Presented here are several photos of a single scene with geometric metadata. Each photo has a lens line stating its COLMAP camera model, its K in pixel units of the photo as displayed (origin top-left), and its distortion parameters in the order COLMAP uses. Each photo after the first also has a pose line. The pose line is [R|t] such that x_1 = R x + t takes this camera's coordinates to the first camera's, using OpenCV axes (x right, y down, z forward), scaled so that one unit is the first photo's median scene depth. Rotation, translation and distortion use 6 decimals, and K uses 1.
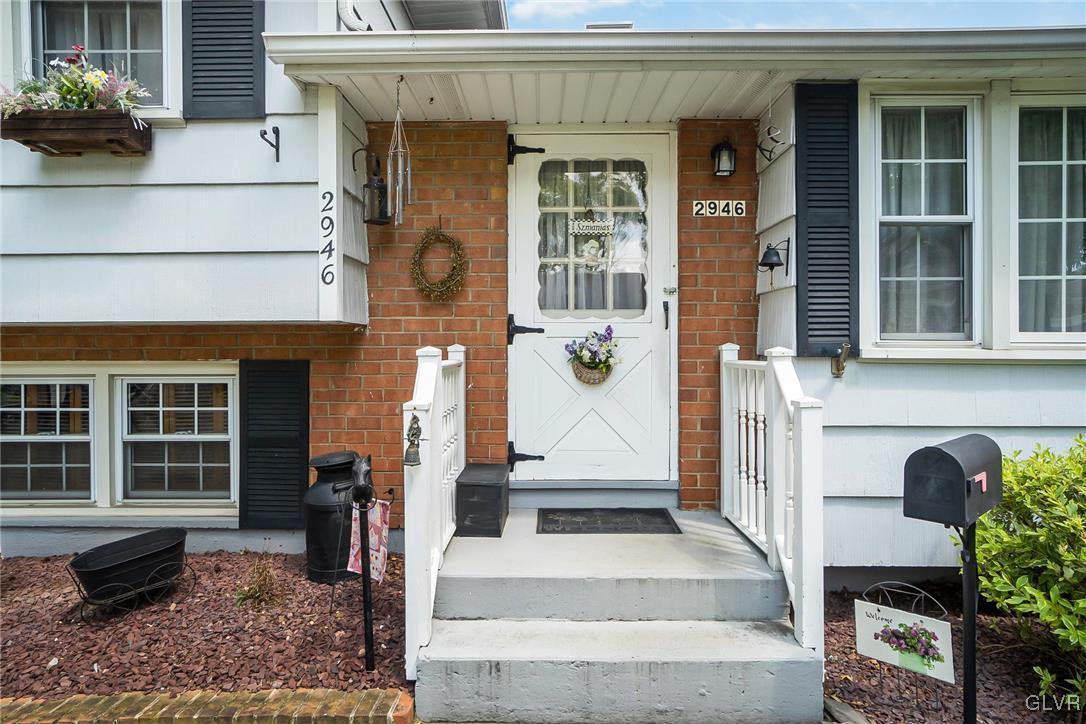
lens RADIAL K [[600.4, 0, 543.0], [0, 600.4, 362.0], [0, 0, 1]] dist [0.002343, 0.000848]
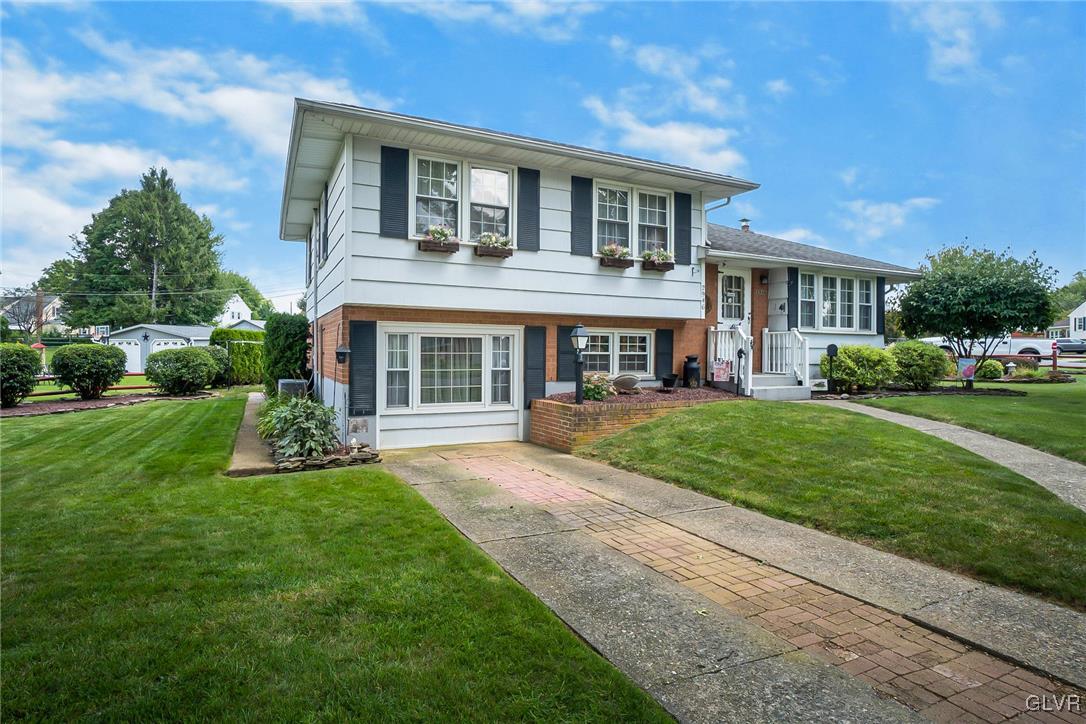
lens RADIAL K [[584.5, 0, 543.0], [0, 584.5, 362.0], [0, 0, 1]] dist [-0.003536, -0.000376]
pose [[0.889304, 0.000831, 0.457315, -2.585959], [-0.005437, 0.999947, 0.008757, 0.156903], [-0.457284, -0.010274, 0.889262, -1.622031]]
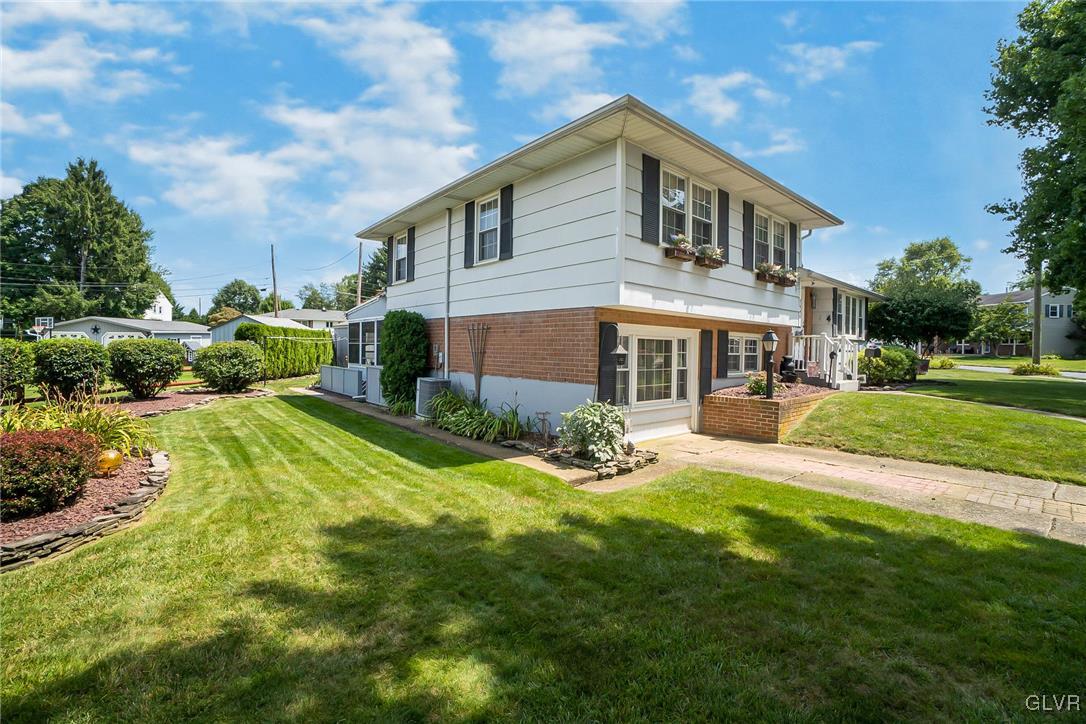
lens RADIAL K [[472.2, 0, 543.0], [0, 472.2, 362.0], [0, 0, 1]] dist [-0.017820, 0.000750]
pose [[0.742283, -0.003136, 0.670079, -3.772194], [-0.013174, 0.999727, 0.019273, 0.143605], [-0.669957, -0.023134, 0.742039, -0.353518]]
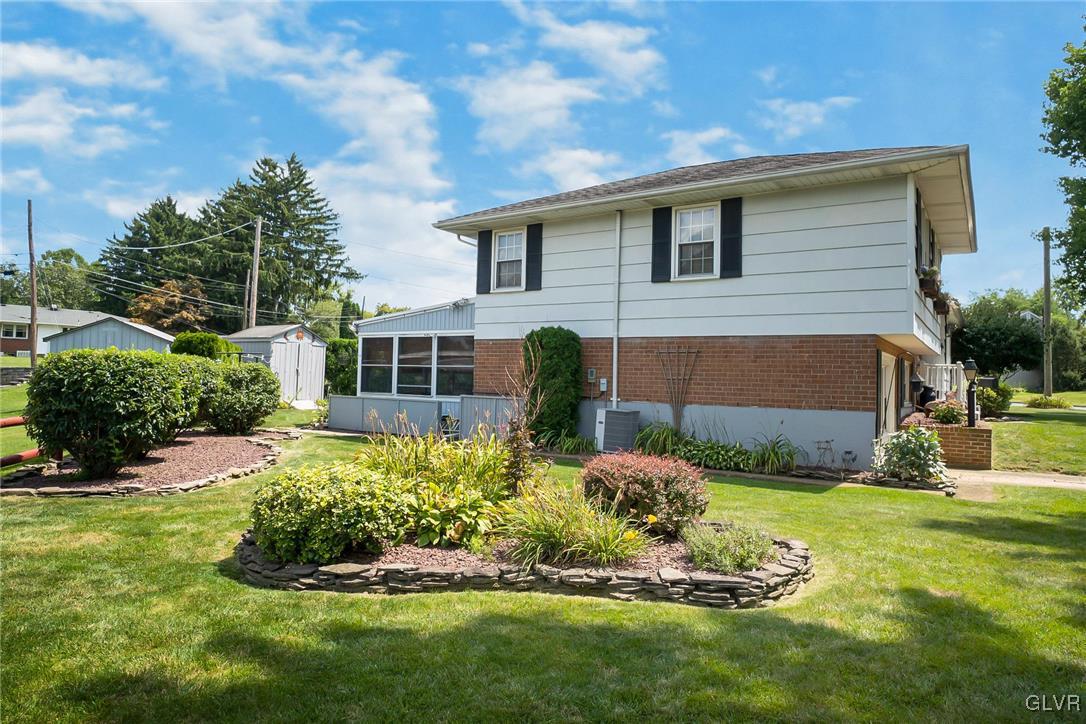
lens RADIAL K [[677.3, 0, 543.0], [0, 677.3, 362.0], [0, 0, 1]] dist [0.003903, 0.001439]
pose [[0.540598, 0.038535, 0.840398, -5.511917], [-0.020569, 0.999257, -0.032588, 0.187448], [-0.841029, 0.000331, 0.540990, 0.649529]]
